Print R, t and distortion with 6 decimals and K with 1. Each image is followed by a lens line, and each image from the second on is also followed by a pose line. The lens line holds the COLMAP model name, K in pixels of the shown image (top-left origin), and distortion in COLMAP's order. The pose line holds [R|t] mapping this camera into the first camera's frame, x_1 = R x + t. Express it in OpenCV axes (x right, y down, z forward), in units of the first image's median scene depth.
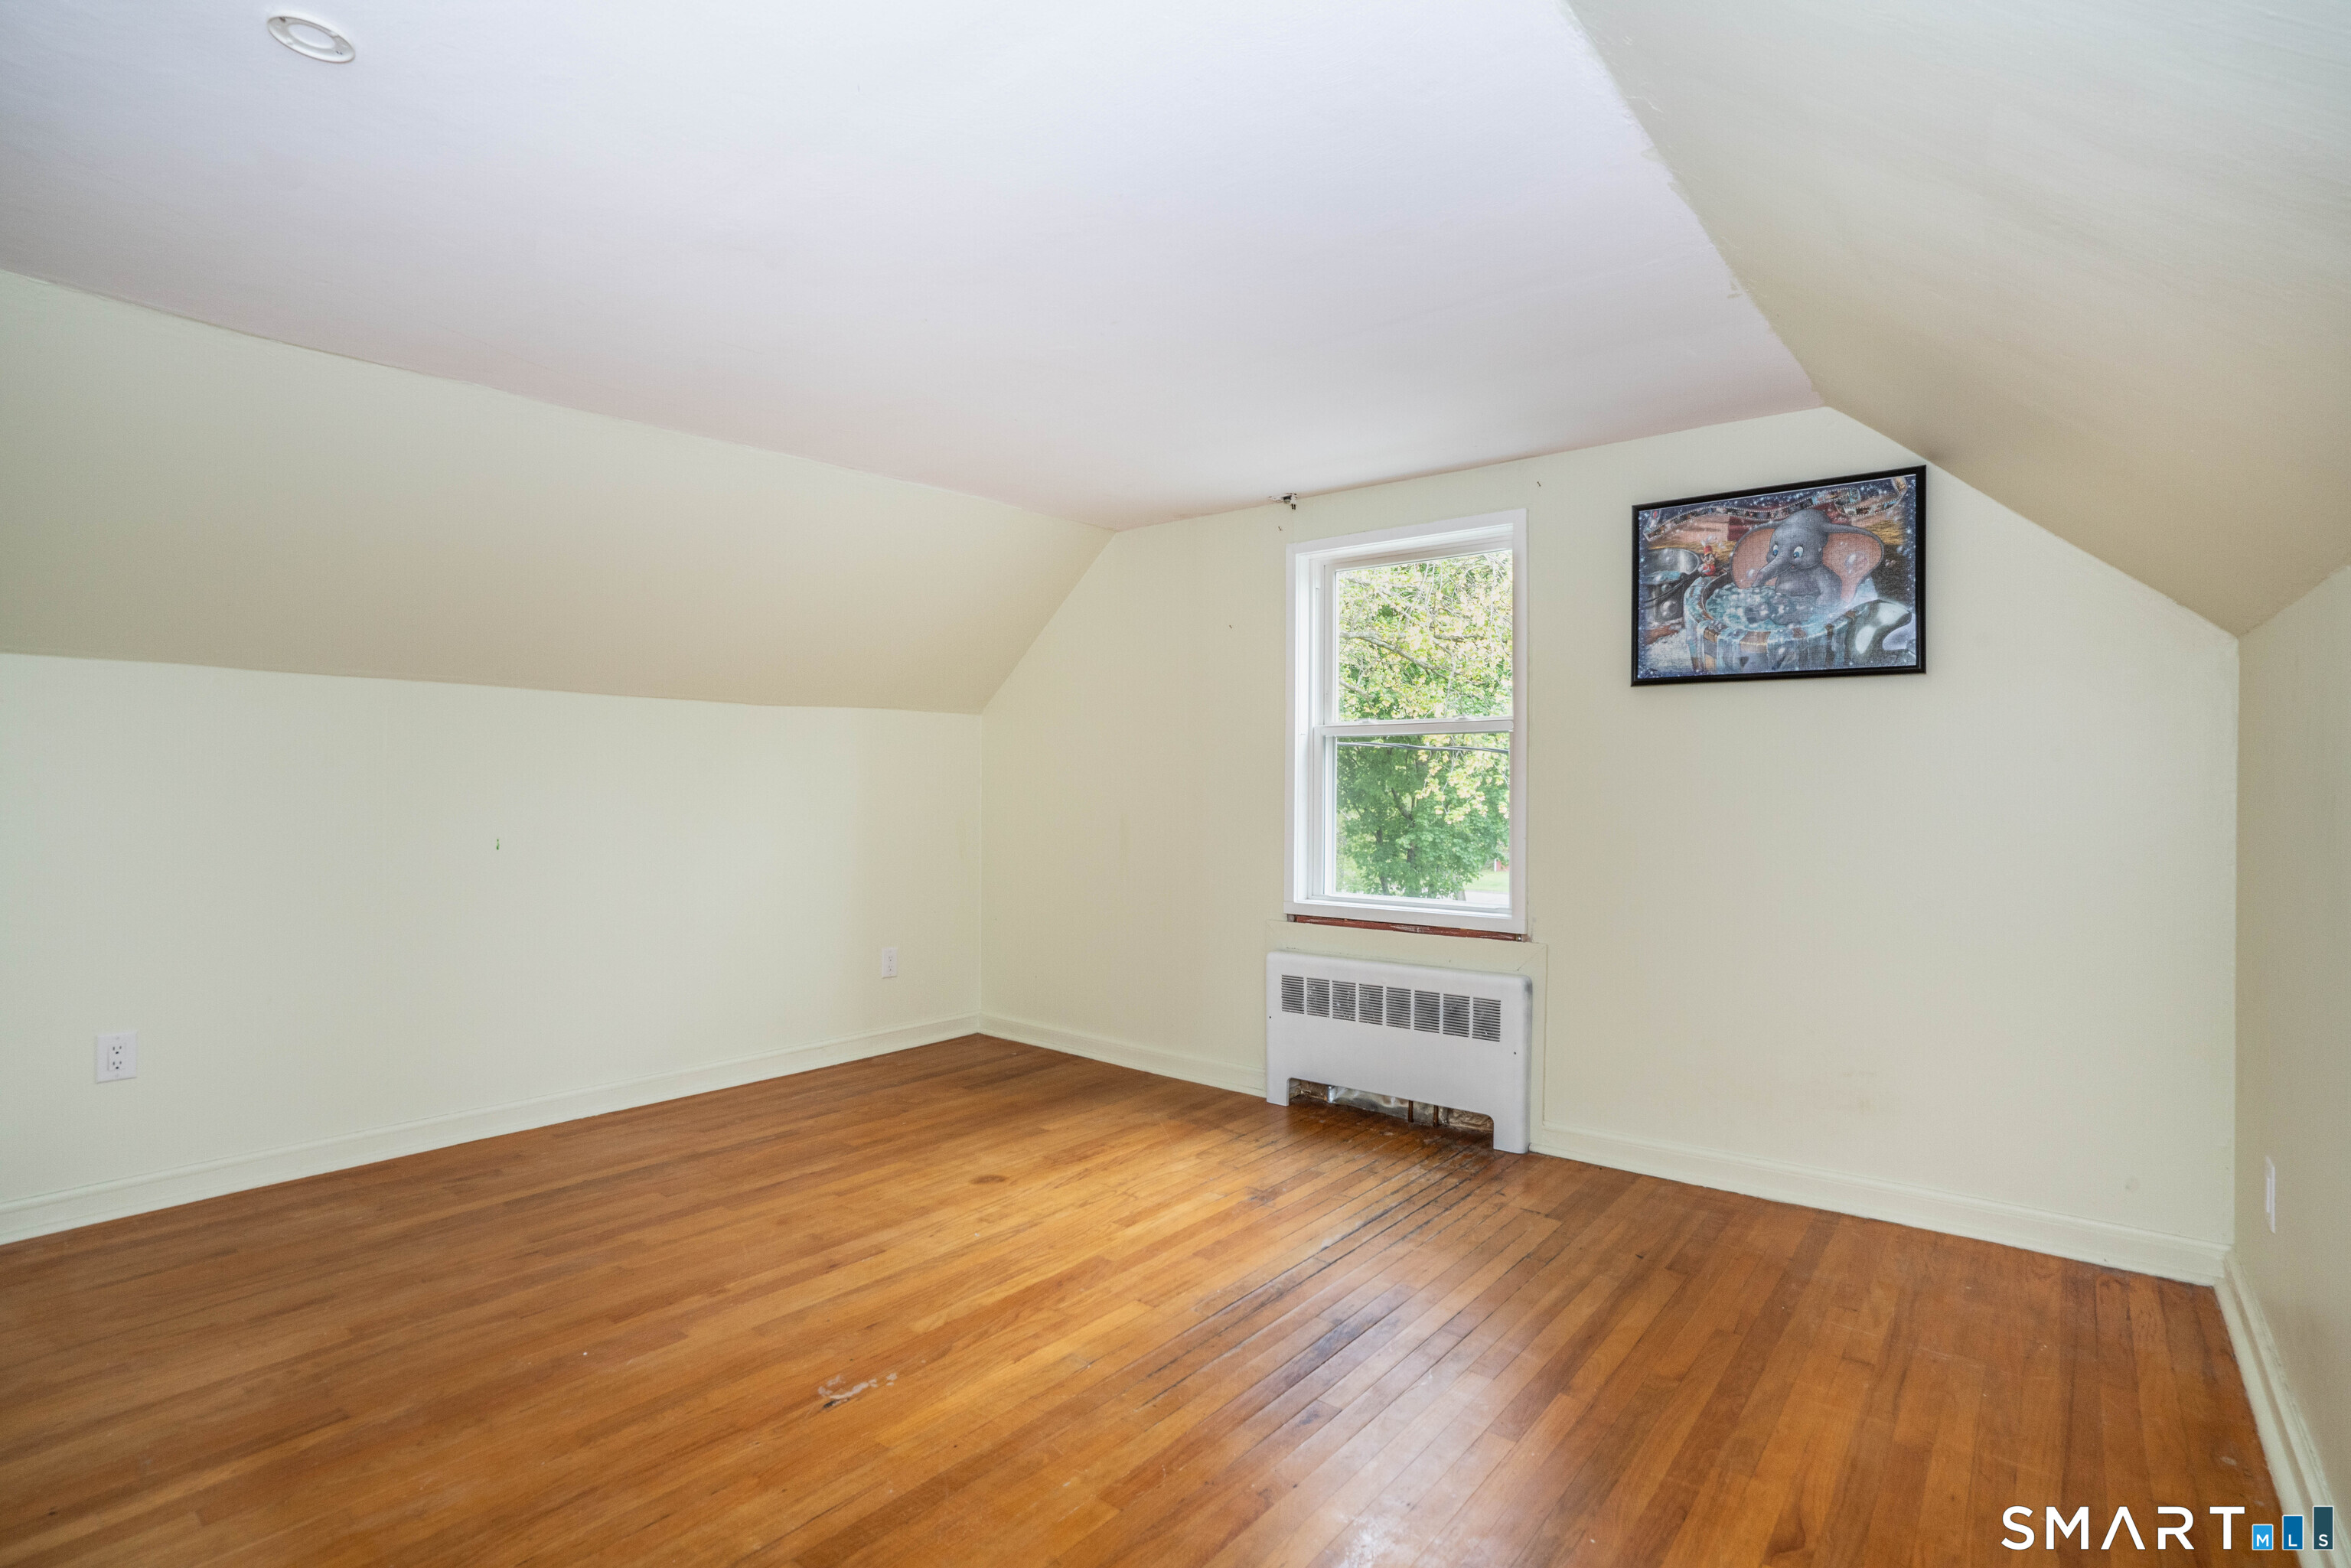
lens RADIAL K [[1129.2, 0, 1175.5], [0, 1129.2, 784.0], [0, 0, 1]] dist [-0.061384, 0.022832]
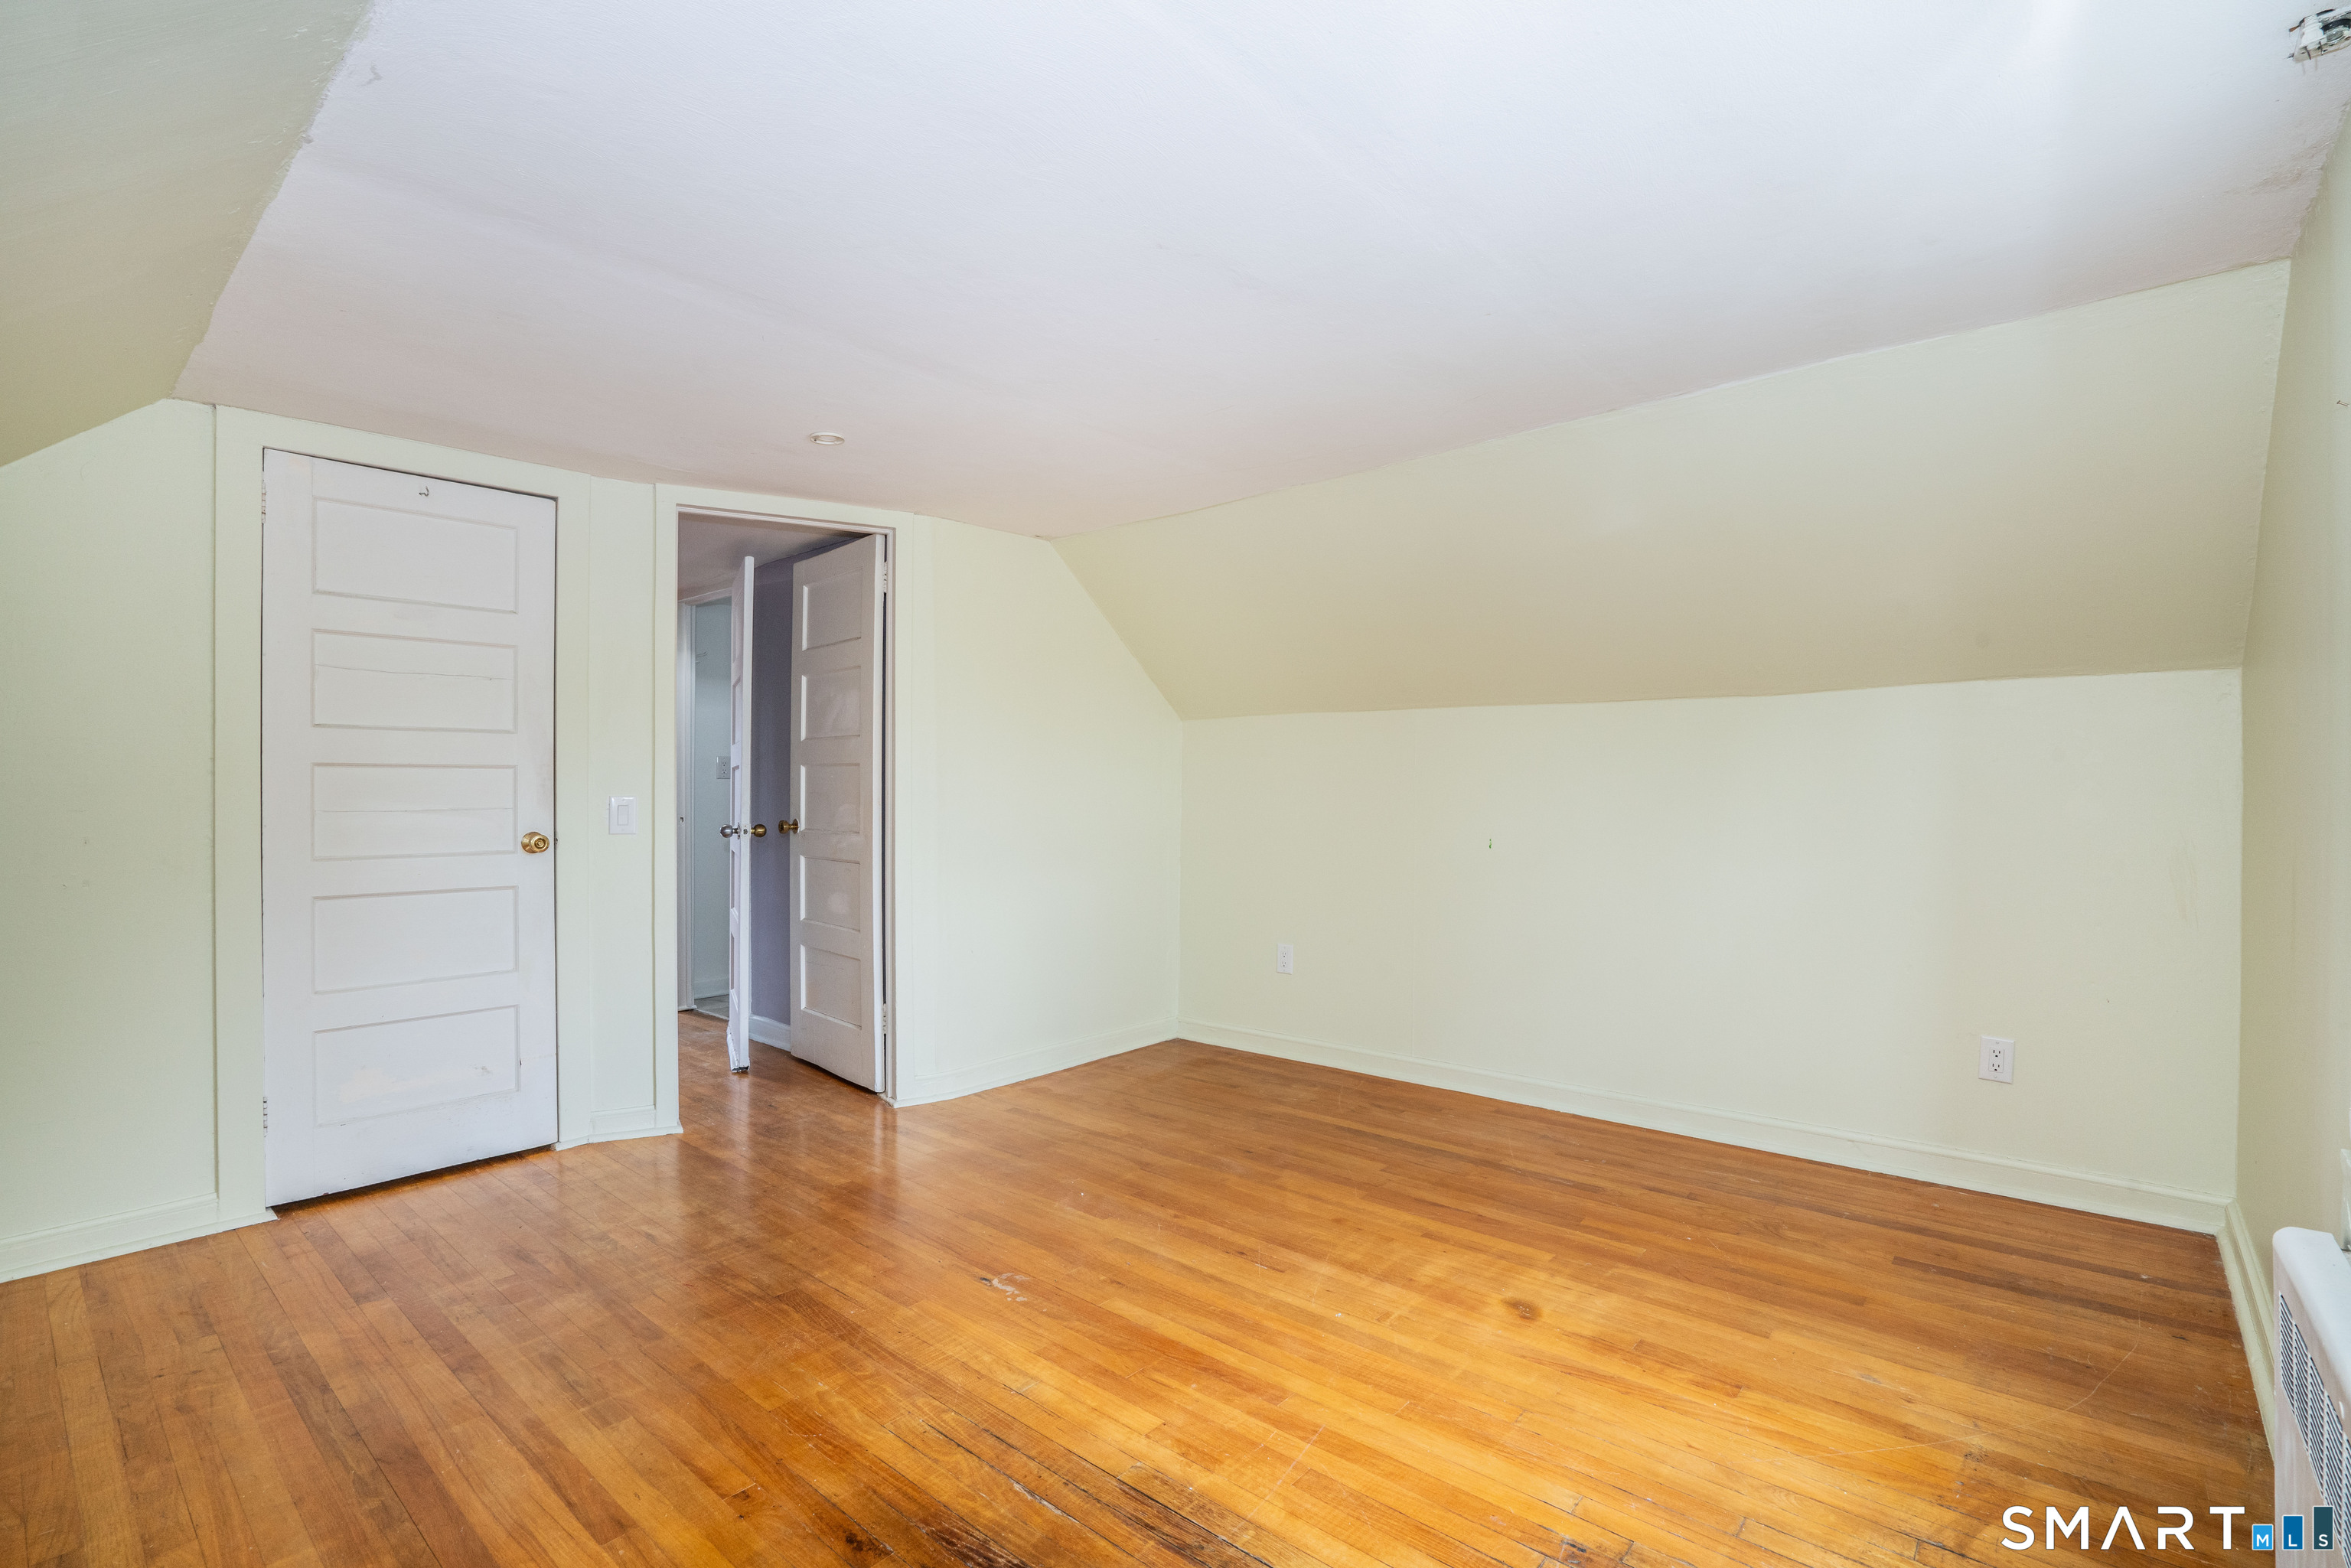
lens RADIAL K [[1069.7, 0, 1175.5], [0, 1069.7, 784.0], [0, 0, 1]] dist [-0.055375, 0.015279]
pose [[-0.026511, -0.003469, -0.999643, 0.624376], [0.000142, 0.999994, -0.003474, -0.007388], [0.999649, -0.000234, -0.026510, 0.860567]]
